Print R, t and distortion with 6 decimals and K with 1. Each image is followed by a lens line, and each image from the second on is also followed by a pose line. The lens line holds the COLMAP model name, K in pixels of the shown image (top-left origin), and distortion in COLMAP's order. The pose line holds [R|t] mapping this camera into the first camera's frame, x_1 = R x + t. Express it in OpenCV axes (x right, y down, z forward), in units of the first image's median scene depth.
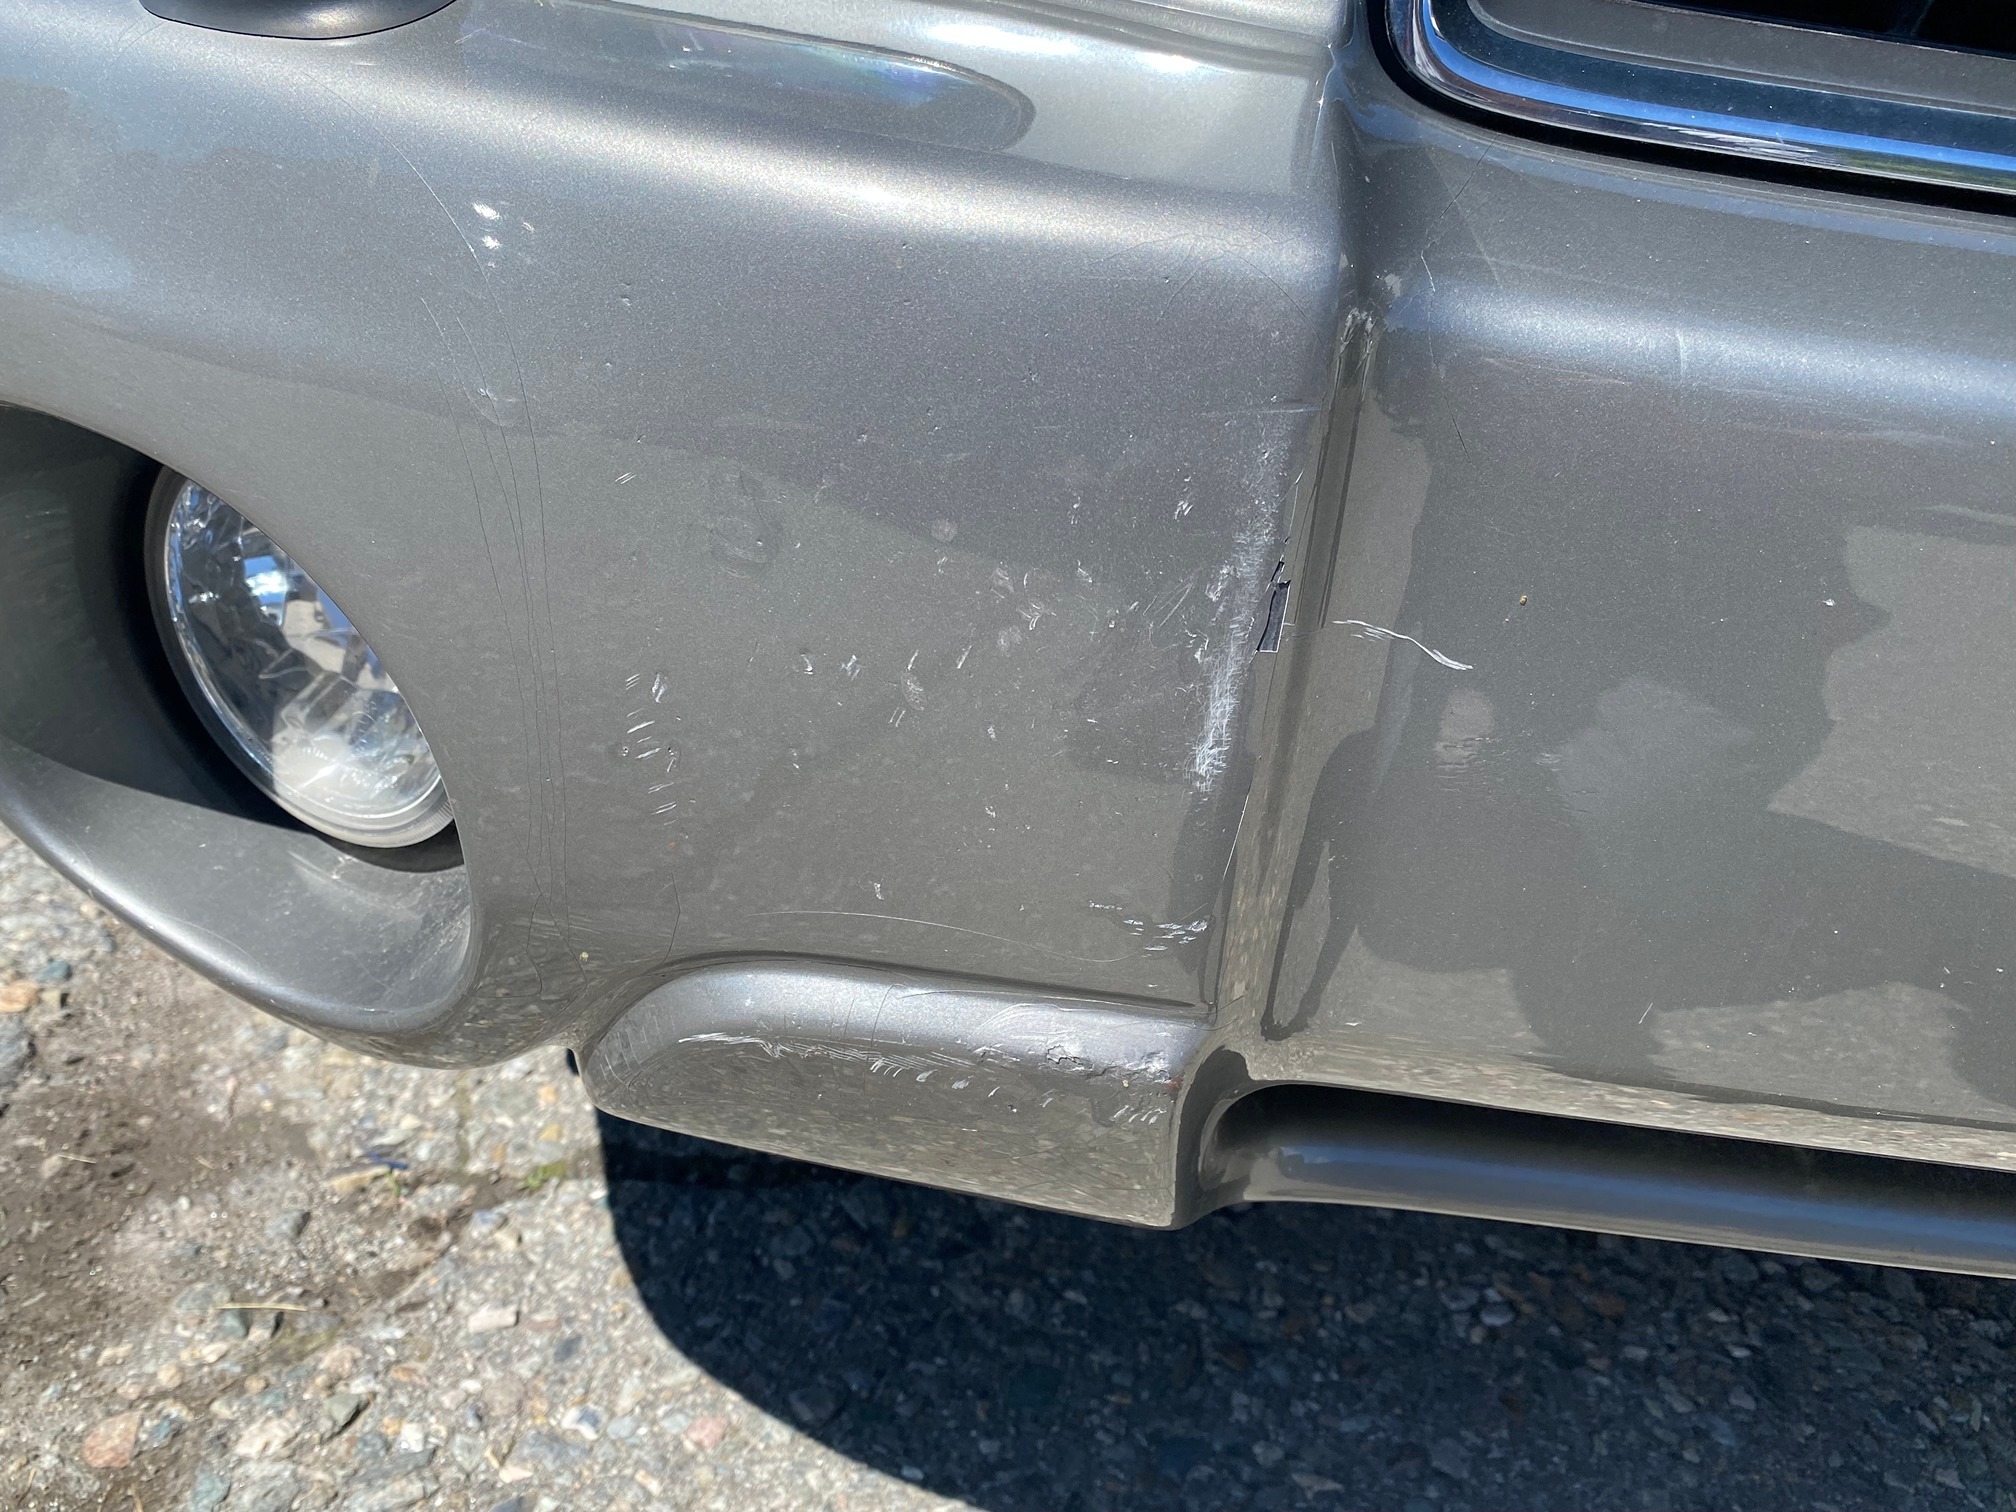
lens RADIAL K [[1598.5, 0, 999.1], [0, 1598.5, 763.0], [0, 0, 1]] dist [0.003778, 0.000260]
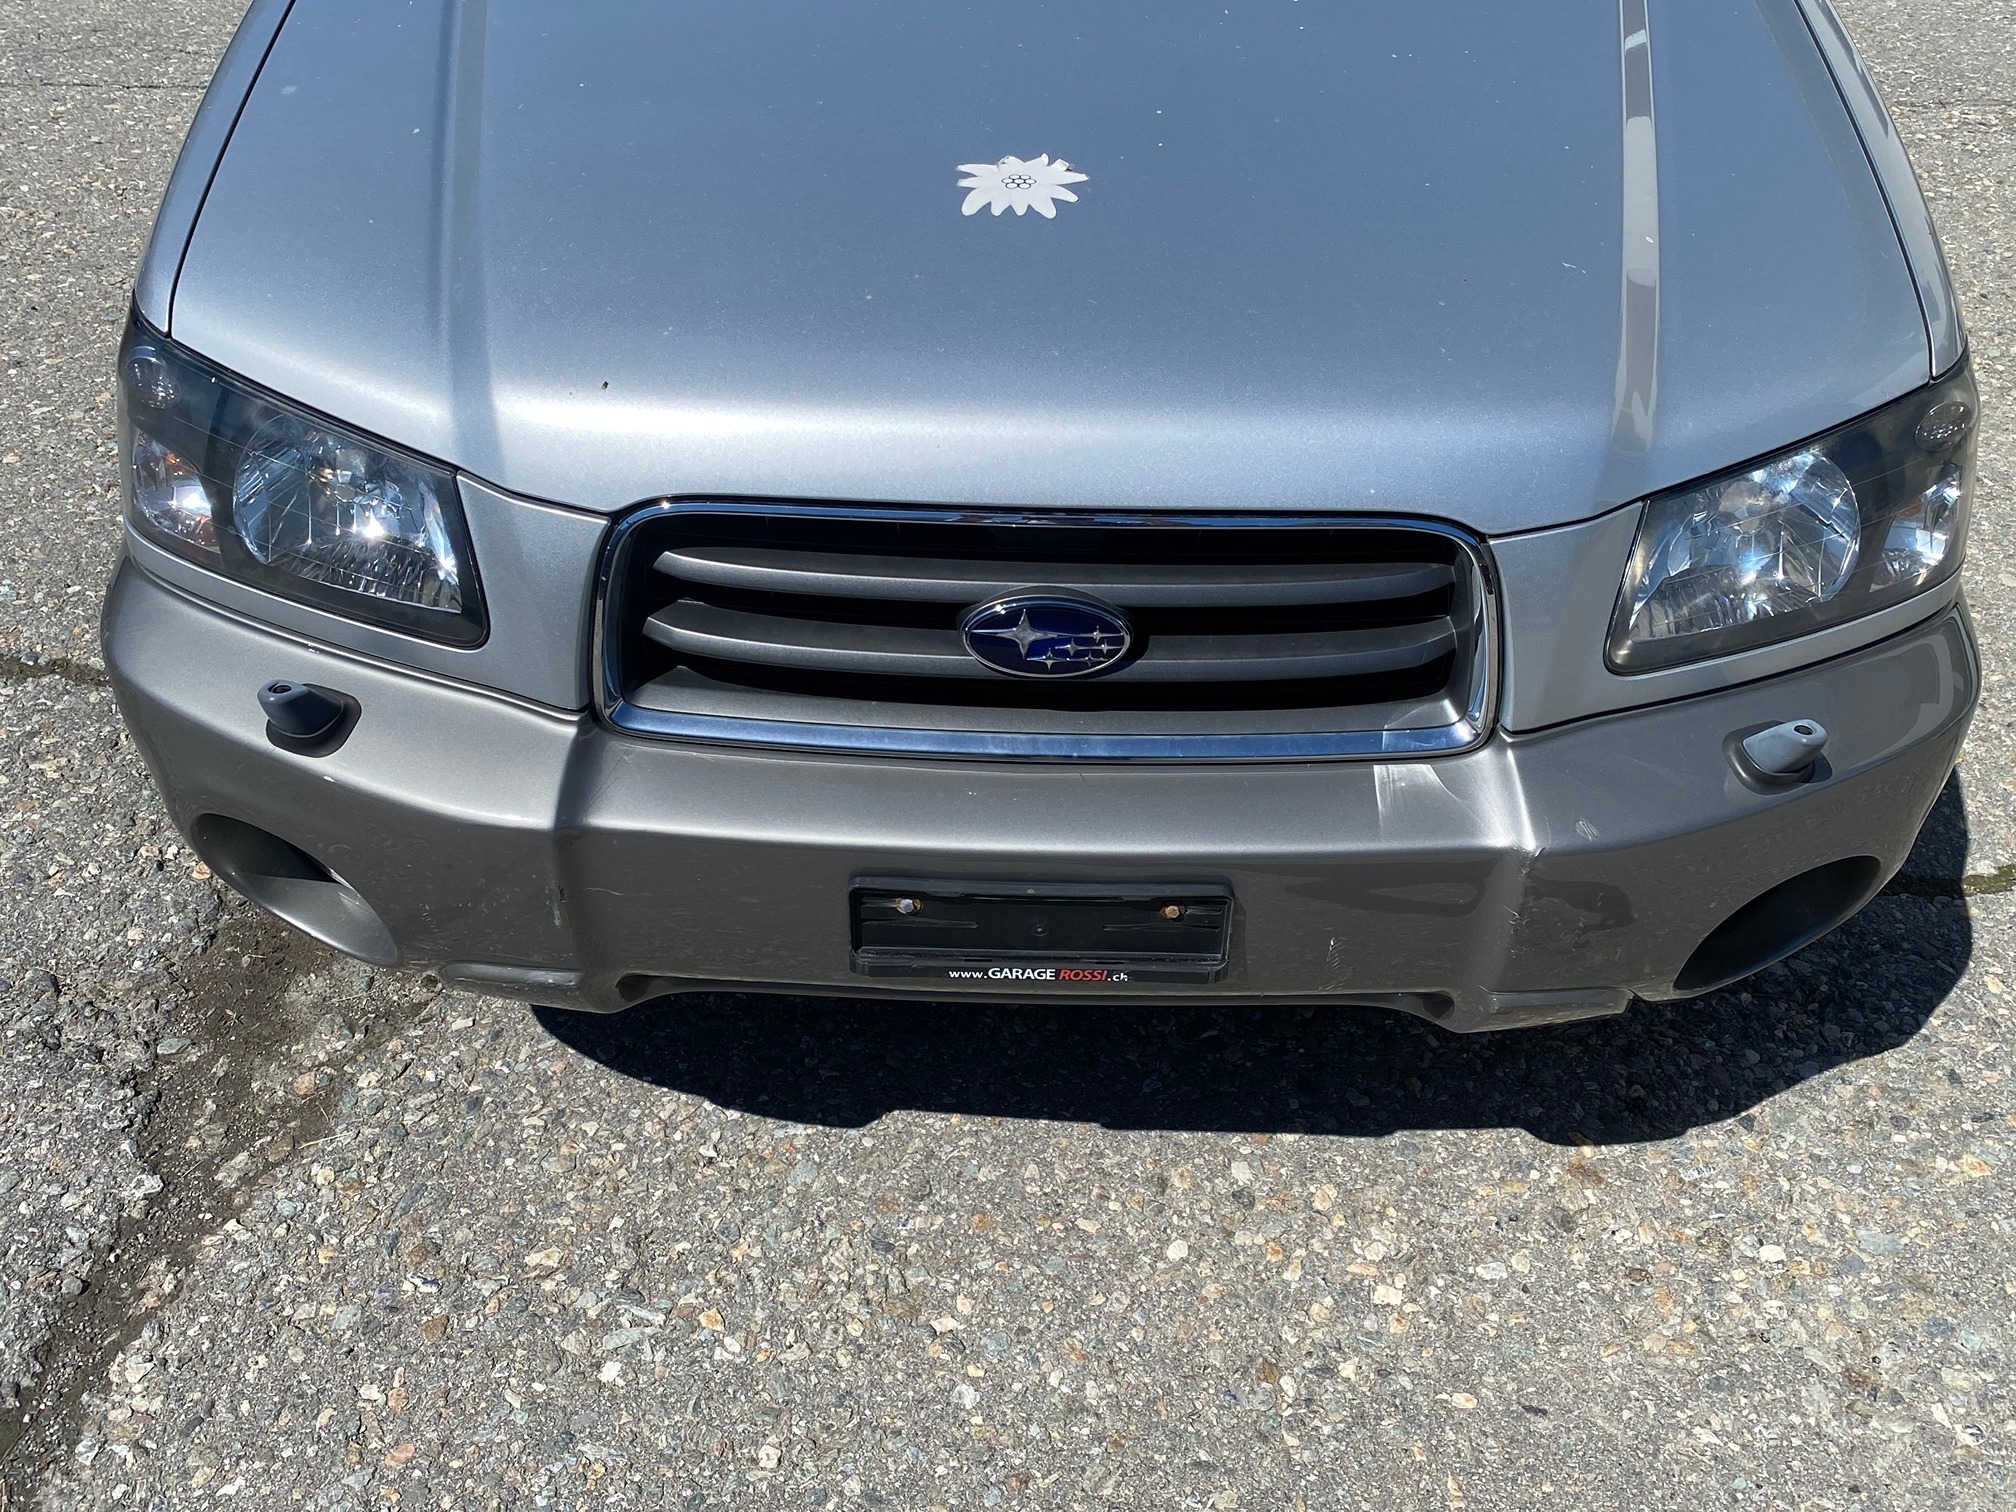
lens RADIAL K [[1936.1, 0, 1011.0], [0, 1936.1, 769.8], [0, 0, 1]] dist [0.026898, 0.000000]
pose [[0.993958, -0.066032, -0.087678, 0.701790], [0.086177, 0.964199, 0.250788, -0.601900], [0.067979, -0.256828, 0.964063, -1.450761]]
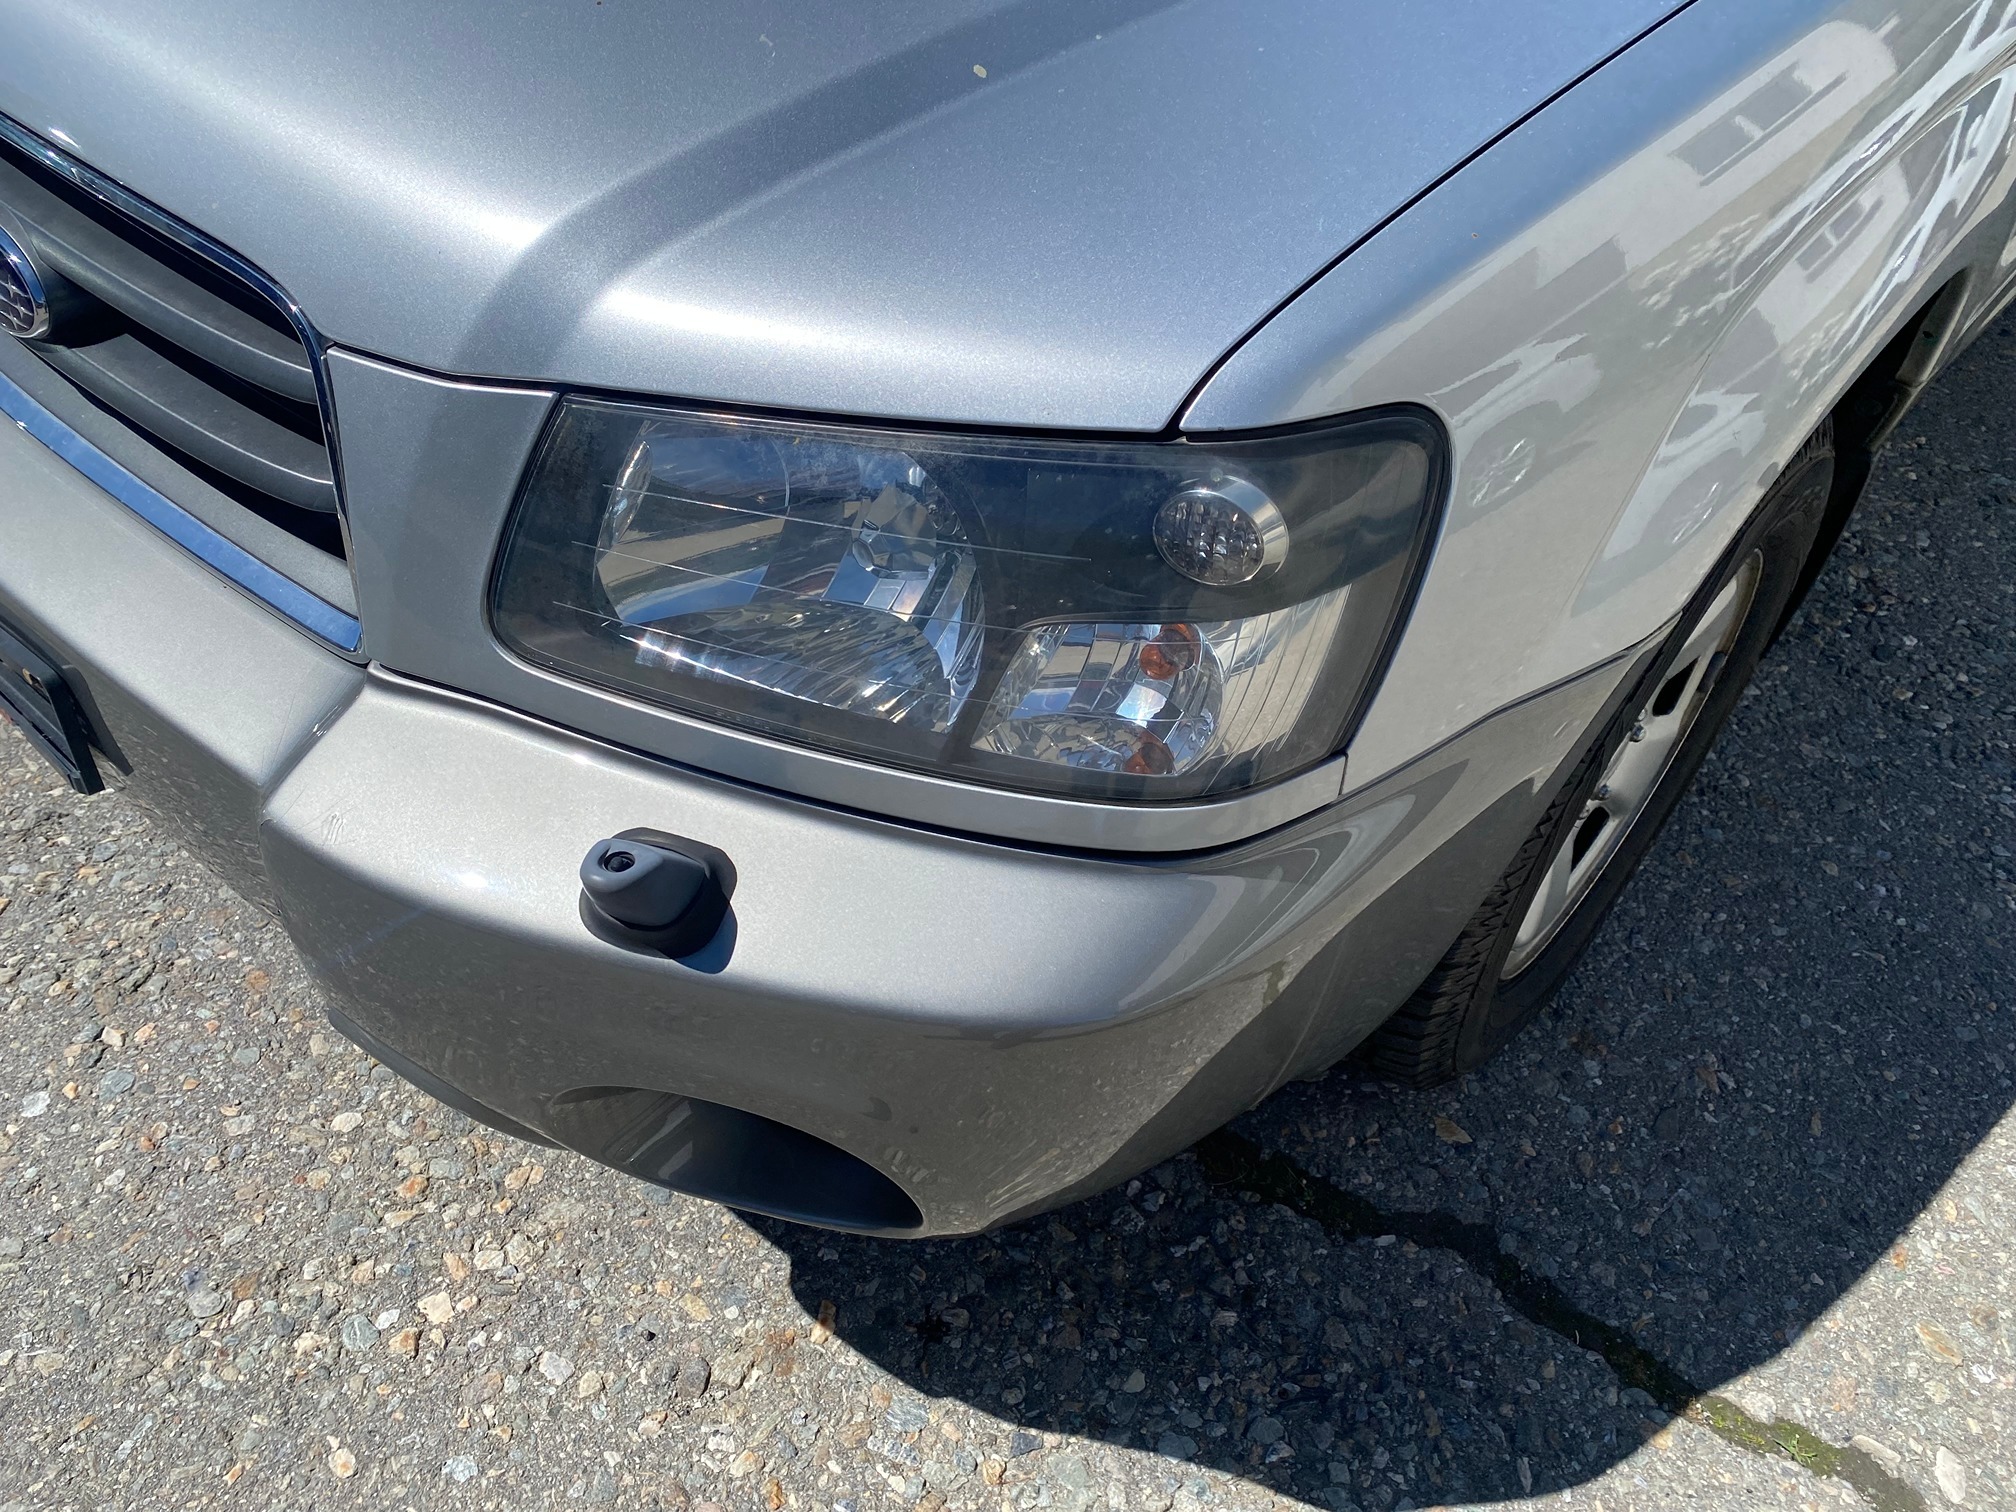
lens RADIAL K [[1520.5, 0, 1009.1], [0, 1520.5, 752.8], [0, 0, 1]] dist [0.003855, 0.005823]
pose [[0.751705, 0.393343, -0.529359, 1.933799], [-0.249262, 0.912580, 0.324139, -0.488618], [0.610580, -0.111708, 0.784036, -0.070462]]
